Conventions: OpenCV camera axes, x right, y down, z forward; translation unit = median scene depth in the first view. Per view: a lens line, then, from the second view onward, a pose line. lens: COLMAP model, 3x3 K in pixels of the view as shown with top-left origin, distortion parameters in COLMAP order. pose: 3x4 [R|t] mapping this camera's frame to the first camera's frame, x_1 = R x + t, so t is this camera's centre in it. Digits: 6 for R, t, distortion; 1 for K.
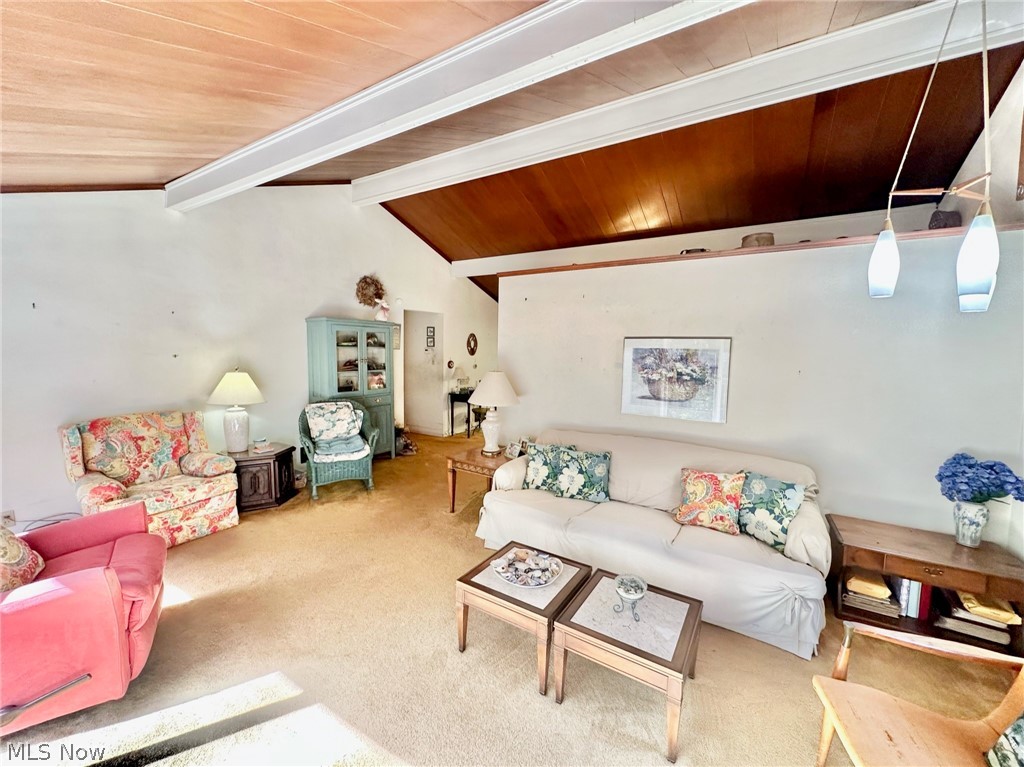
lens RADIAL K [[409.9, 0, 512.0], [0, 409.9, 385.8], [0, 0, 1]] dist [-0.000107, 0.000163]
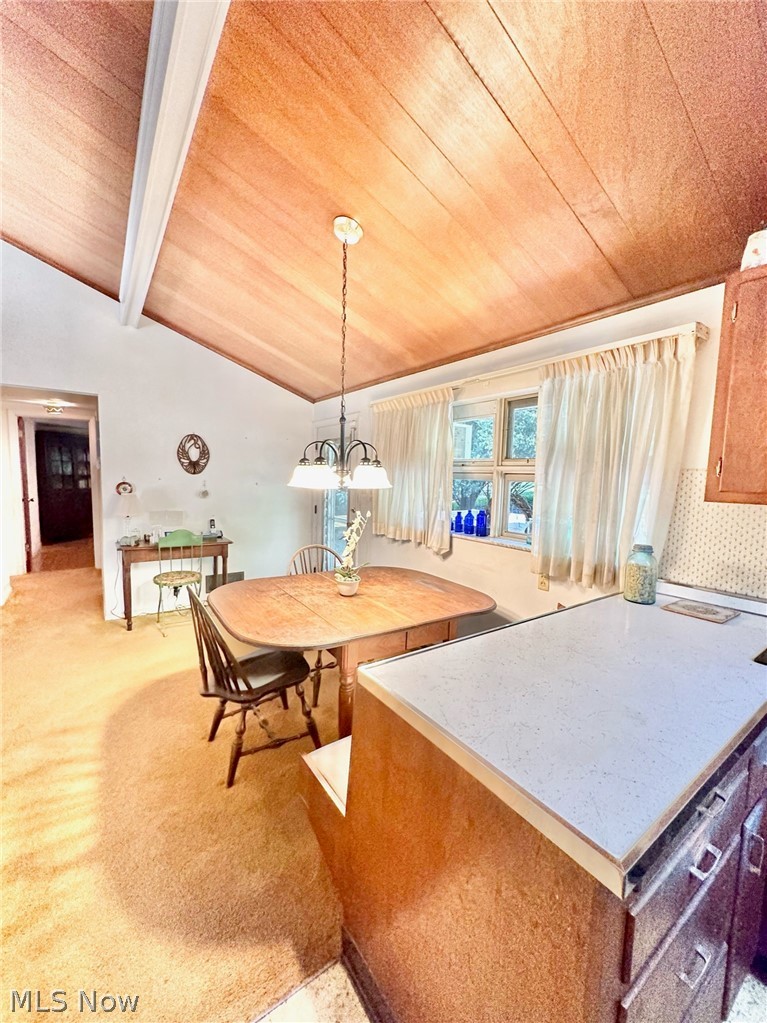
lens RADIAL K [[407.4, 0, 383.5], [0, 407.4, 511.5], [0, 0, 1]] dist [-0.002879, 0.000350]
pose [[0.922579, 0.035981, -0.384128, 0.775126], [-0.042587, 0.999055, -0.008701, -0.066185], [0.383452, 0.024387, 0.923239, 1.308642]]
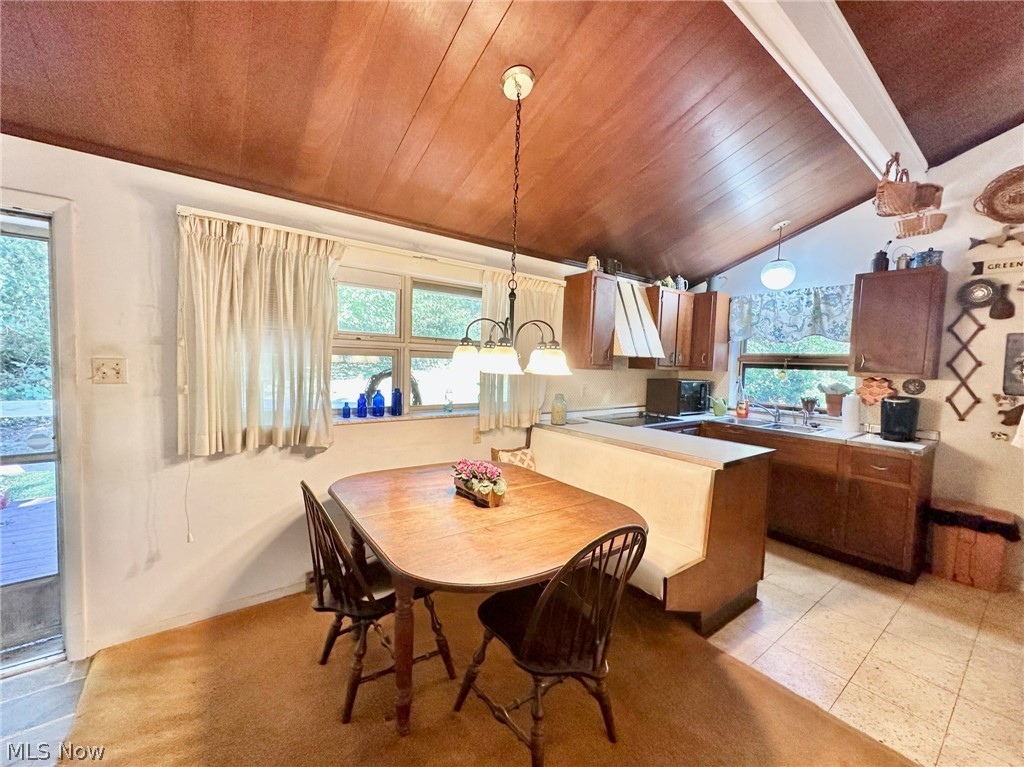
lens RADIAL K [[407.8, 0, 512.0], [0, 407.8, 383.5], [0, 0, 1]] dist [-0.002879, 0.000350]
pose [[0.358251, -0.062763, 0.931513, -0.040648], [0.061231, 0.997169, 0.043638, -0.116022], [-0.931615, 0.041404, 0.361080, 1.660409]]
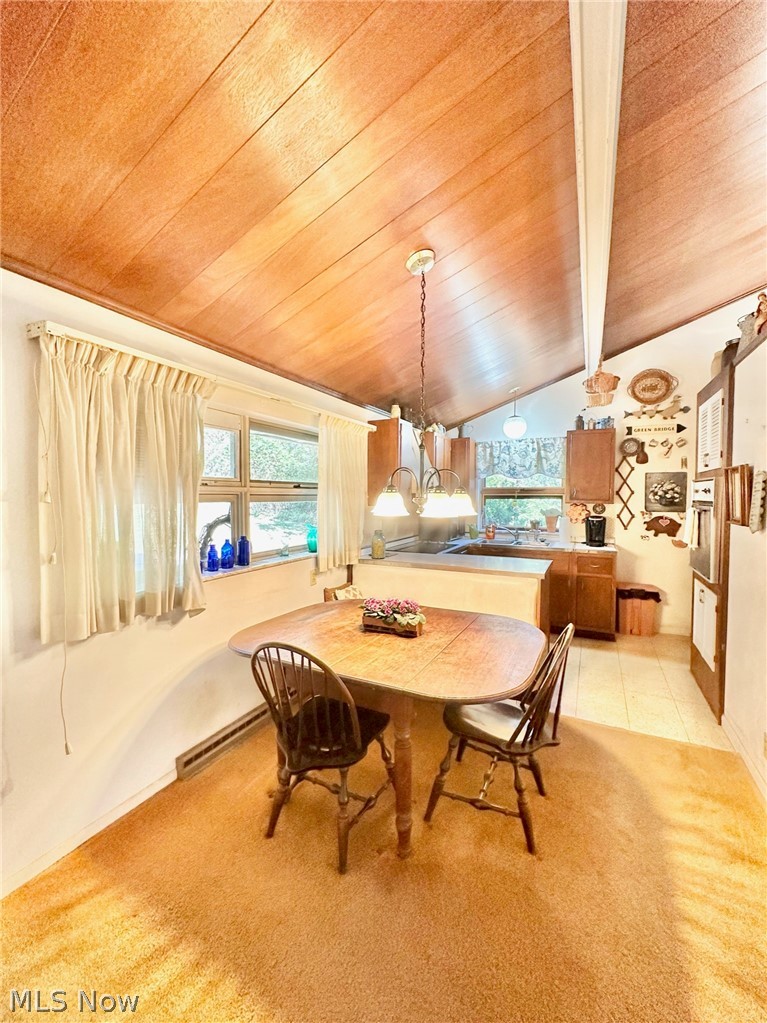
lens RADIAL K [[407.4, 0, 383.5], [0, 407.4, 511.5], [0, 0, 1]] dist [-0.002879, 0.000350]
pose [[-0.089873, -0.060799, 0.994096, -0.140176], [0.088098, 0.993737, 0.068742, -0.159810], [-0.992049, 0.093756, -0.083953, 1.971590]]
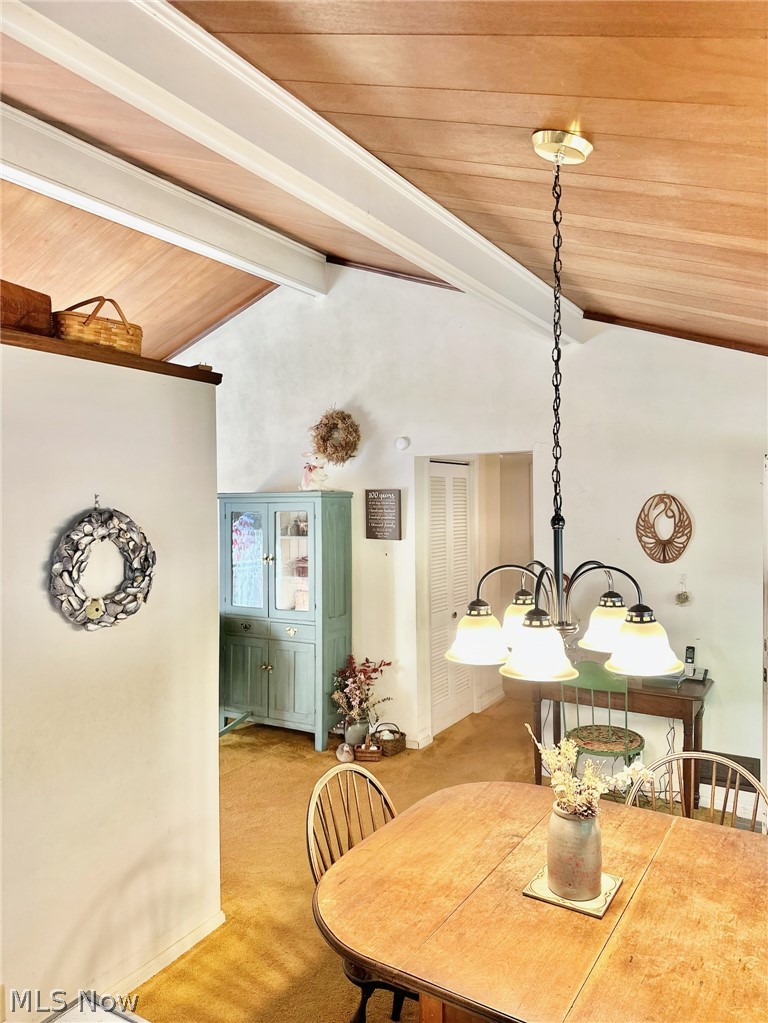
lens RADIAL K [[718.1, 0, 387.5], [0, 718.1, 521.8], [0, 0, 1]] dist [0.044802, -0.057691]
pose [[0.010632, 0.004935, -0.999931, 1.011124], [-0.080774, 0.996724, 0.004061, -0.199745], [0.996676, 0.080725, 0.010996, 1.719157]]
